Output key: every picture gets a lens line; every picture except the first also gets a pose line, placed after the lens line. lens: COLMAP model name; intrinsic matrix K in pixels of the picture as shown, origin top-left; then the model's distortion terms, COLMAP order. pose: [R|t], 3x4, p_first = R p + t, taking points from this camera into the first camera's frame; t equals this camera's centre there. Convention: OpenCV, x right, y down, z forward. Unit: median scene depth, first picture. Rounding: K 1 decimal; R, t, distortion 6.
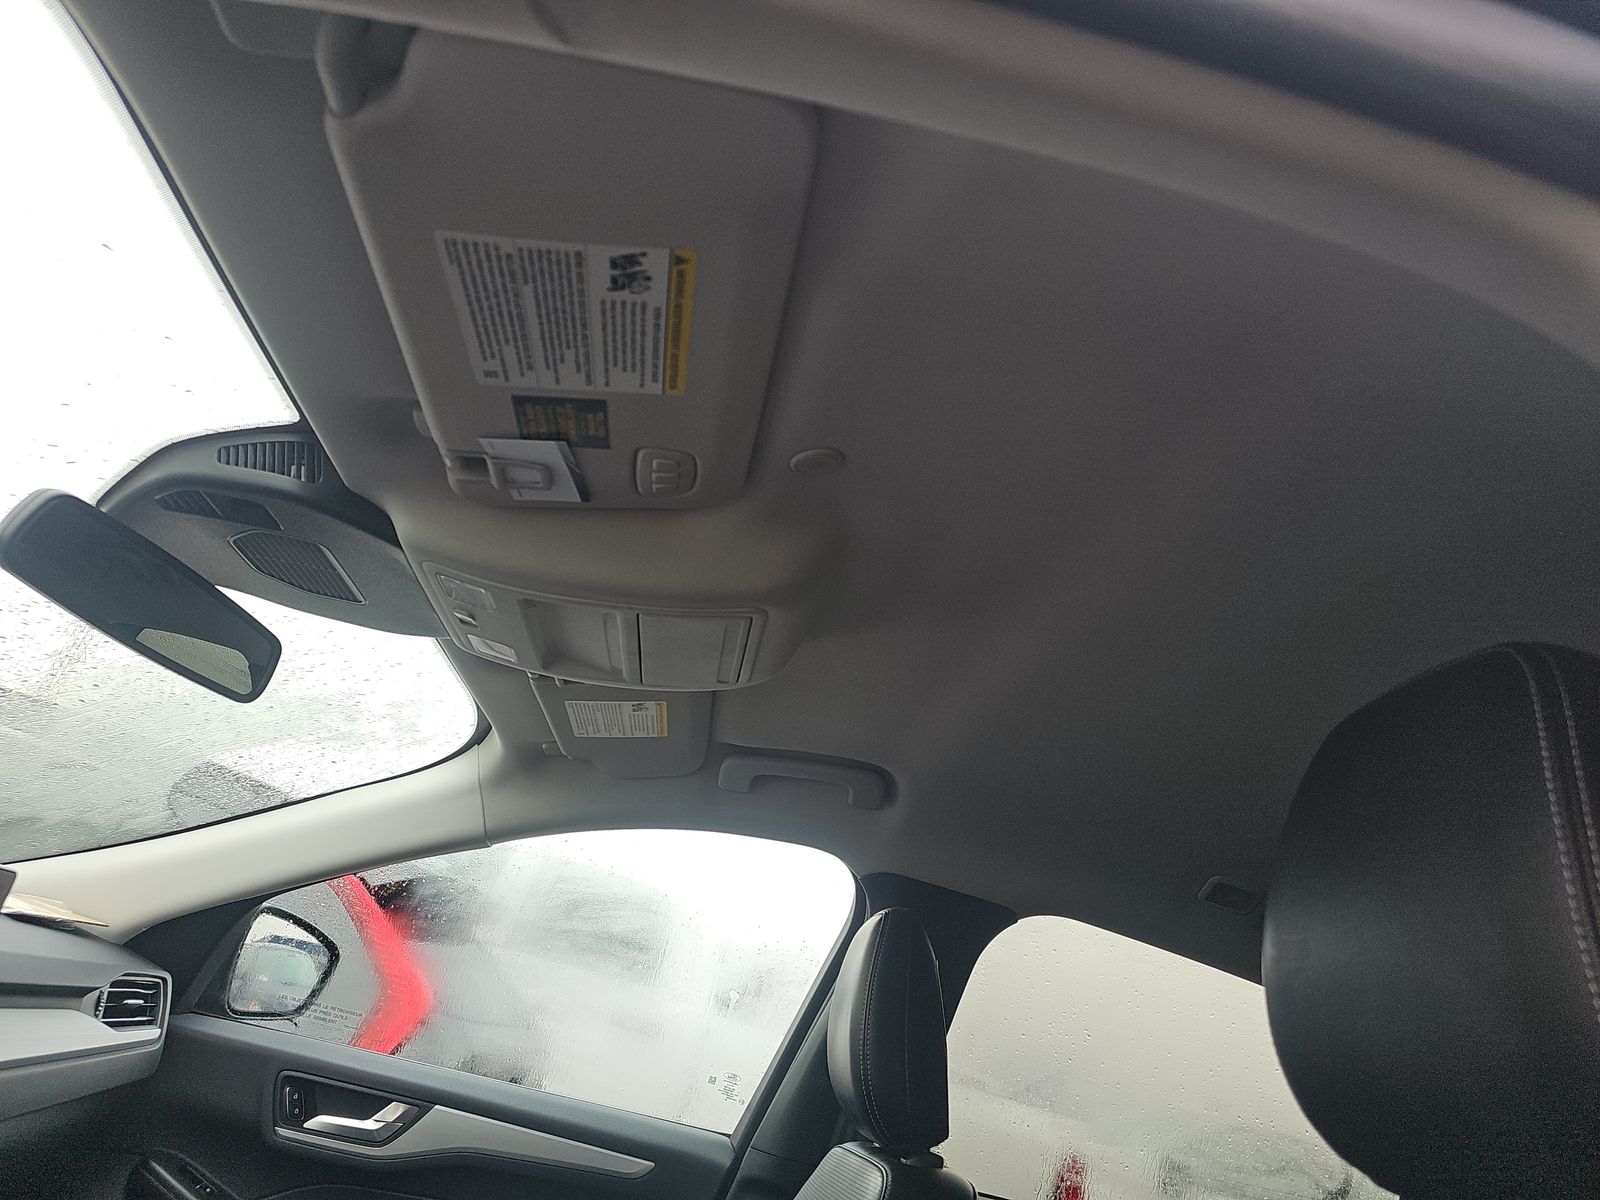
lens RADIAL K [[1060.0, 0, 798.0], [0, 1060.0, 606.9], [0, 0, 1]] dist [0.022587, -0.002016]
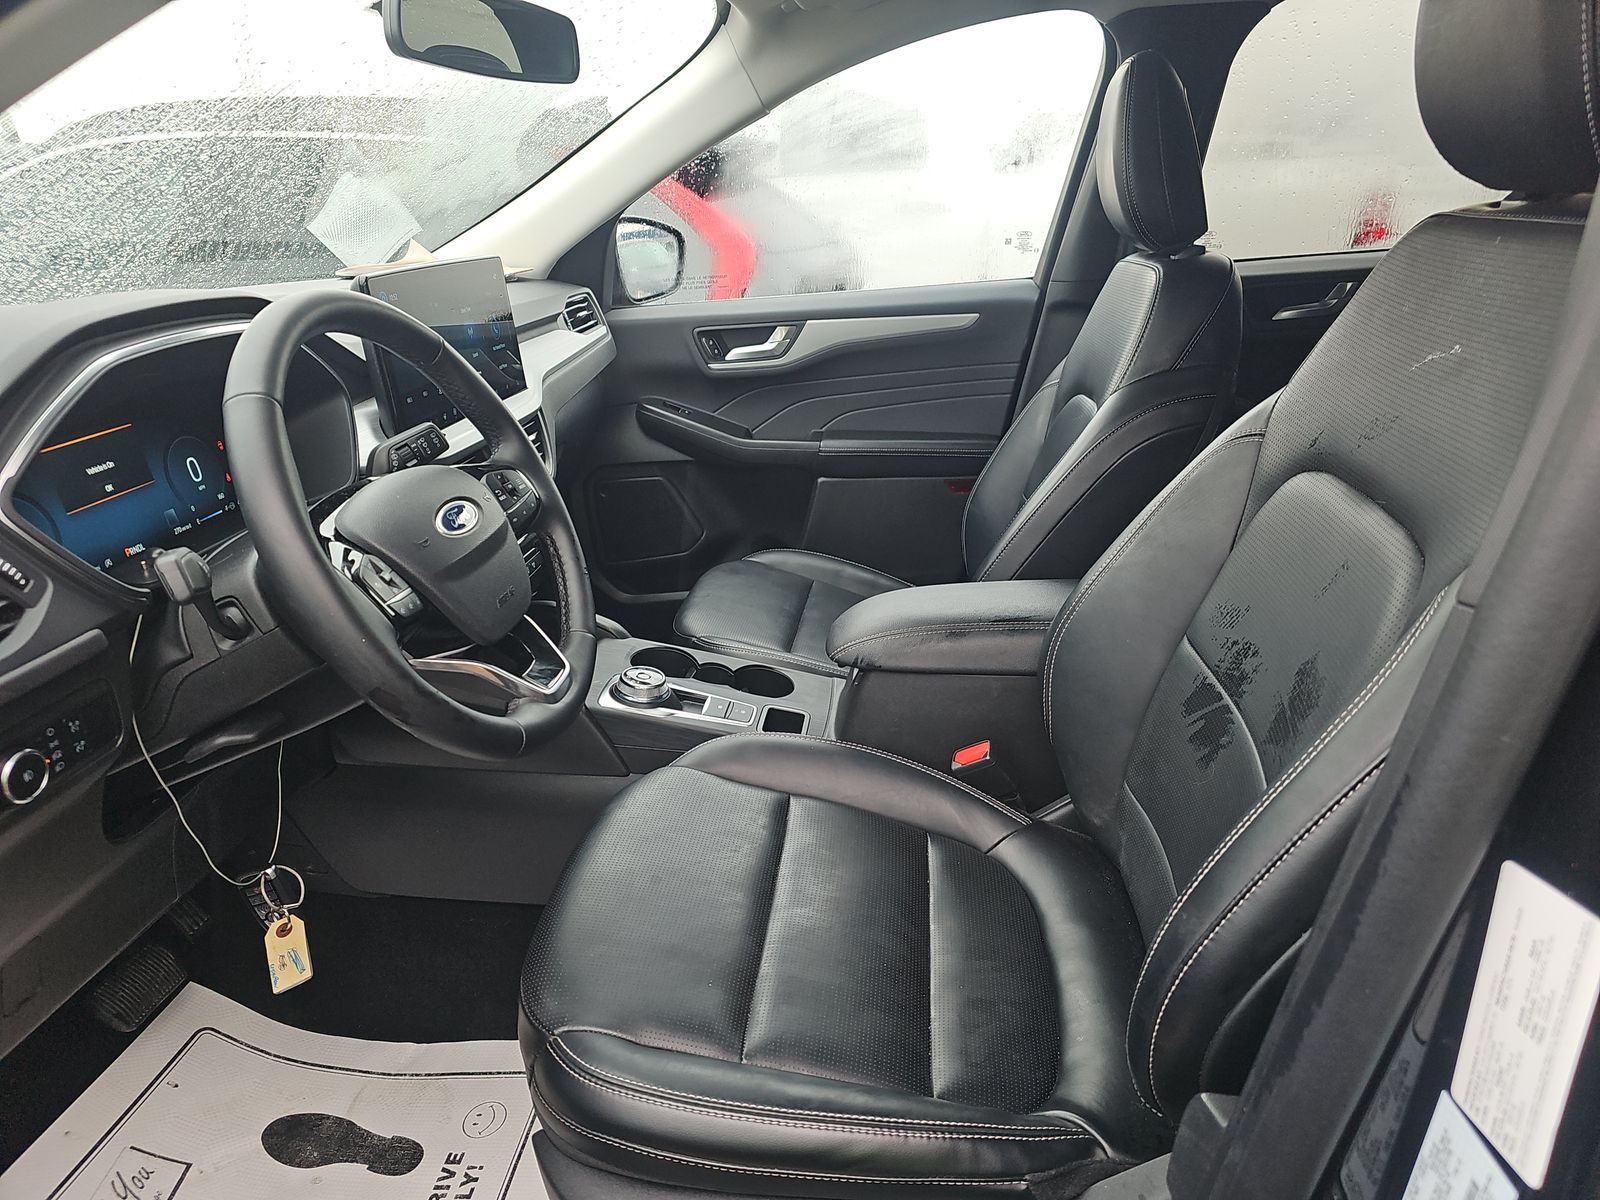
lens RADIAL K [[1060.0, 0, 798.0], [0, 1060.0, 606.9], [0, 0, 1]] dist [0.022587, -0.002016]
pose [[0.928166, -0.187858, -0.321274, 0.008952], [0.355753, 0.701382, 0.617659, -0.105569], [0.109303, -0.687585, 0.717830, -0.197608]]
